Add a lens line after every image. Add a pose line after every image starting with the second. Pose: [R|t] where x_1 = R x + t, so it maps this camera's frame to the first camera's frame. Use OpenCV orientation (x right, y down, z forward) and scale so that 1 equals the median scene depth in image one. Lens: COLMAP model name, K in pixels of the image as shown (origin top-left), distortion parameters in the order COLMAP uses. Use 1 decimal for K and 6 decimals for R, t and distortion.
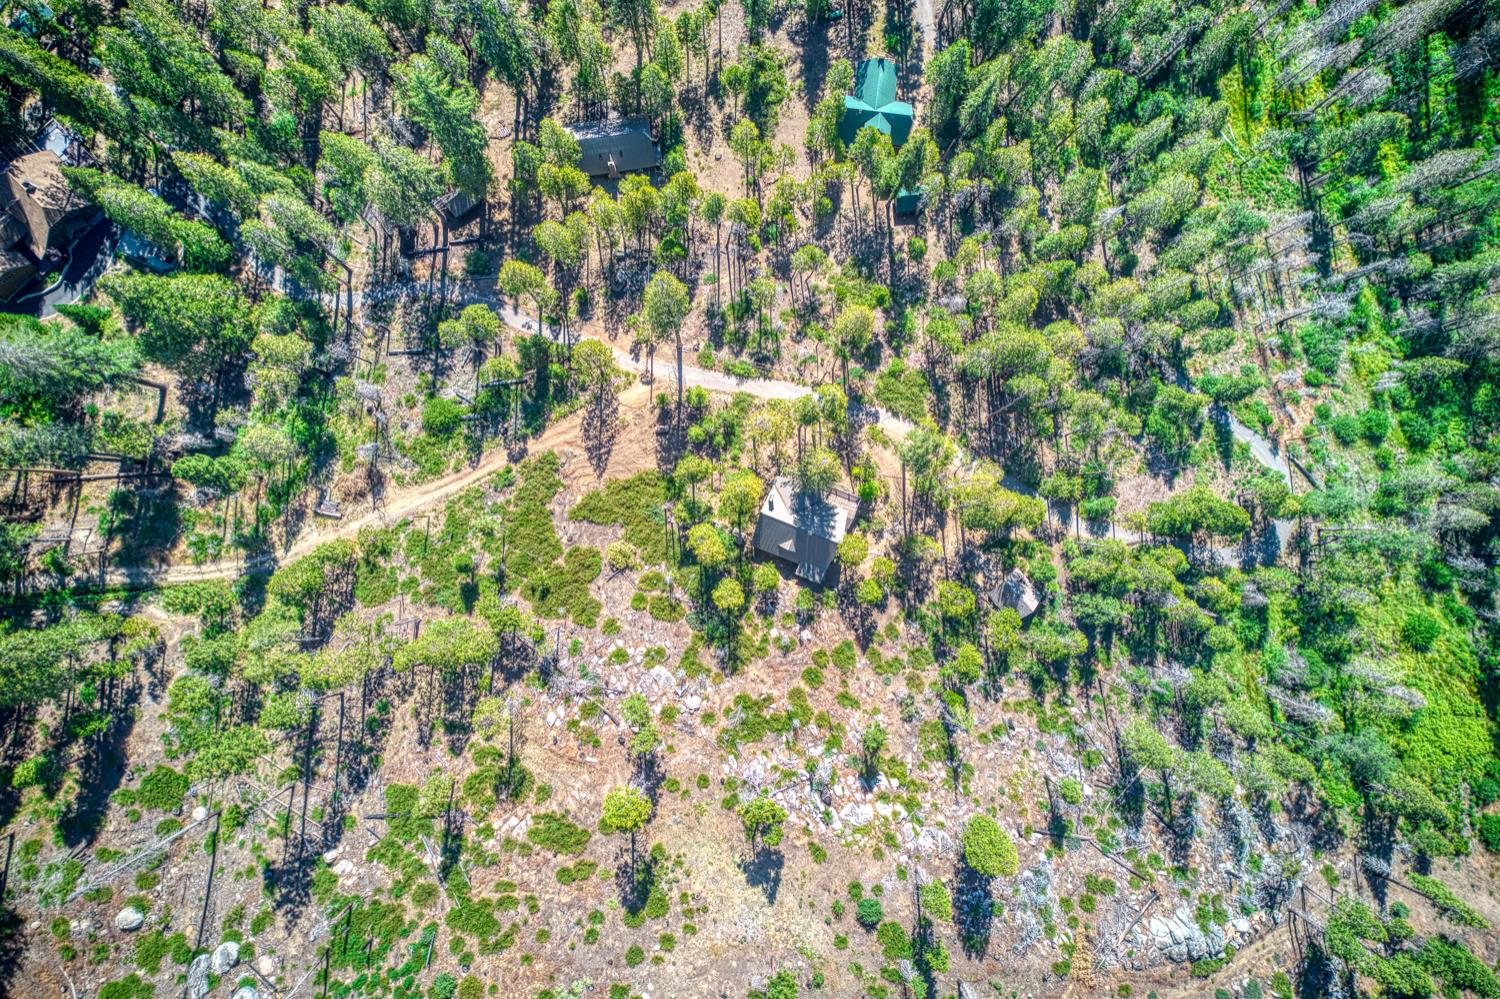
lens RADIAL K [[962.1, 0, 765.7], [0, 962.1, 503.1], [0, 0, 1]] dist [-0.075734, 0.065878]
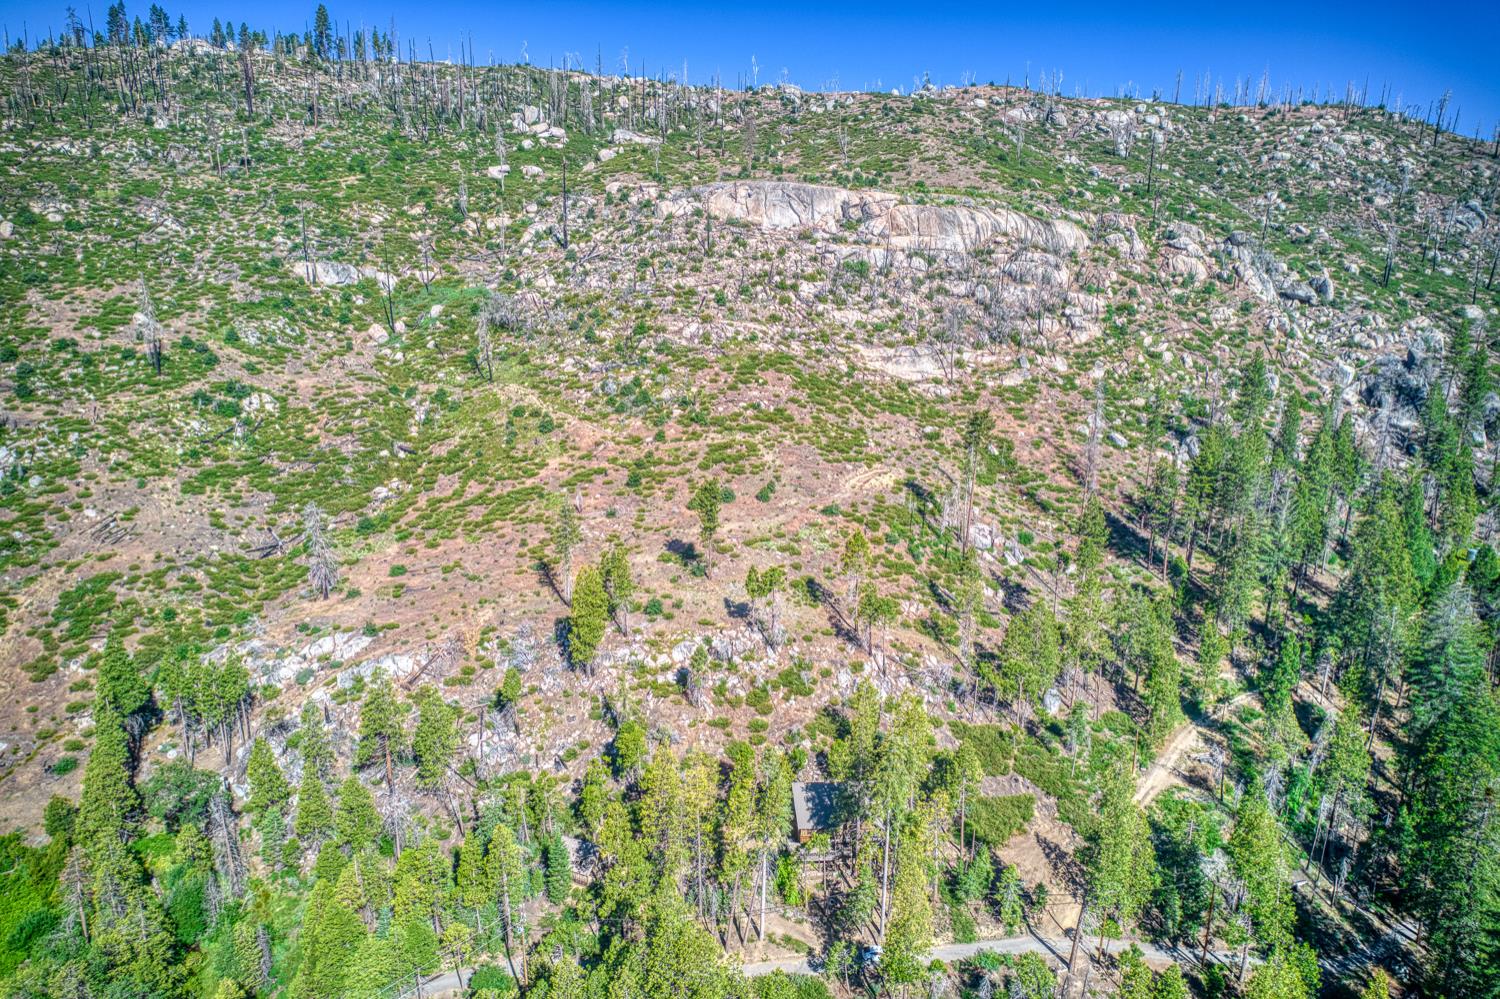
lens RADIAL K [[962.1, 0, 750.2], [0, 962.1, 504.3], [0, 0, 1]] dist [-0.075734, 0.065878]
pose [[-0.904332, 0.058942, -0.422741, 0.481717], [-0.424944, -0.217358, 0.878737, -0.686815], [-0.040092, 0.974311, 0.221611, 0.485000]]
